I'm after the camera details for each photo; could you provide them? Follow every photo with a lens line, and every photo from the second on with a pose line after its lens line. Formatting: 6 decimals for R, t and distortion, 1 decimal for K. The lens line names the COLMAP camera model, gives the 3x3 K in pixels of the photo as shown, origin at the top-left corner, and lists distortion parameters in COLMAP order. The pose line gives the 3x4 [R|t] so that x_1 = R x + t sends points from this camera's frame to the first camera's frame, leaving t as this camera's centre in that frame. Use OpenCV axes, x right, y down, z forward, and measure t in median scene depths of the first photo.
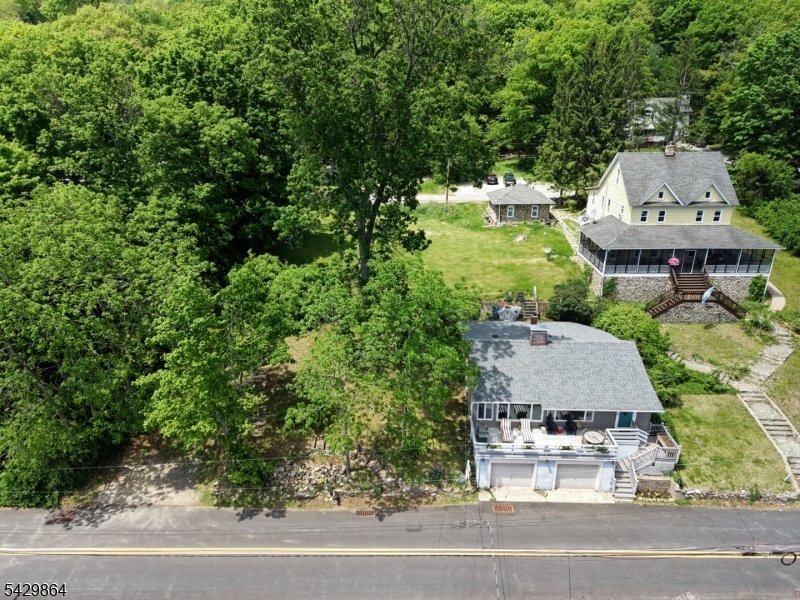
lens RADIAL K [[568.9, 0, 400.0], [0, 568.9, 300.0], [0, 0, 1]] dist [0.032481, 0.002012]
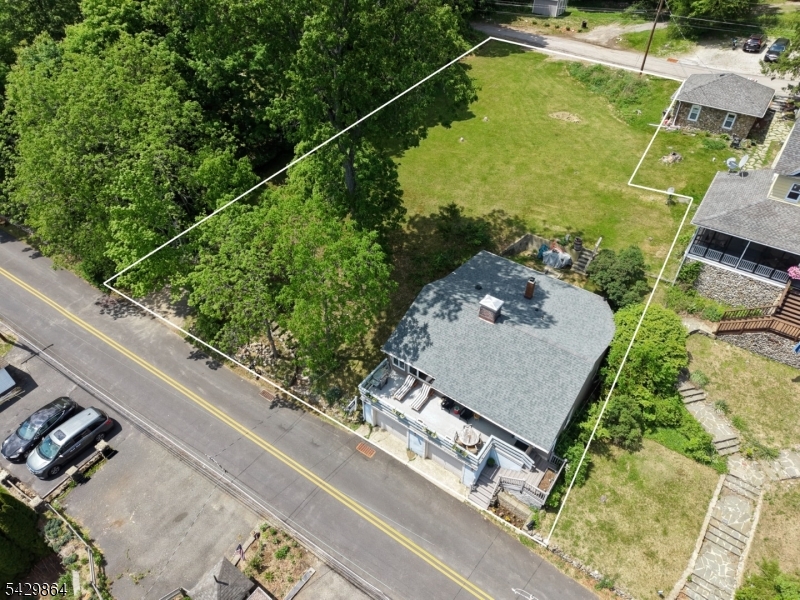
lens RADIAL K [[557.3, 0, 400.0], [0, 557.3, 300.0], [0, 0, 1]] dist [0.061081, -0.000911]
pose [[0.817427, 0.379755, -0.433127, 0.538394], [-0.197878, 0.891279, 0.408003, -0.302848], [0.540978, -0.247807, 0.803701, 0.243839]]
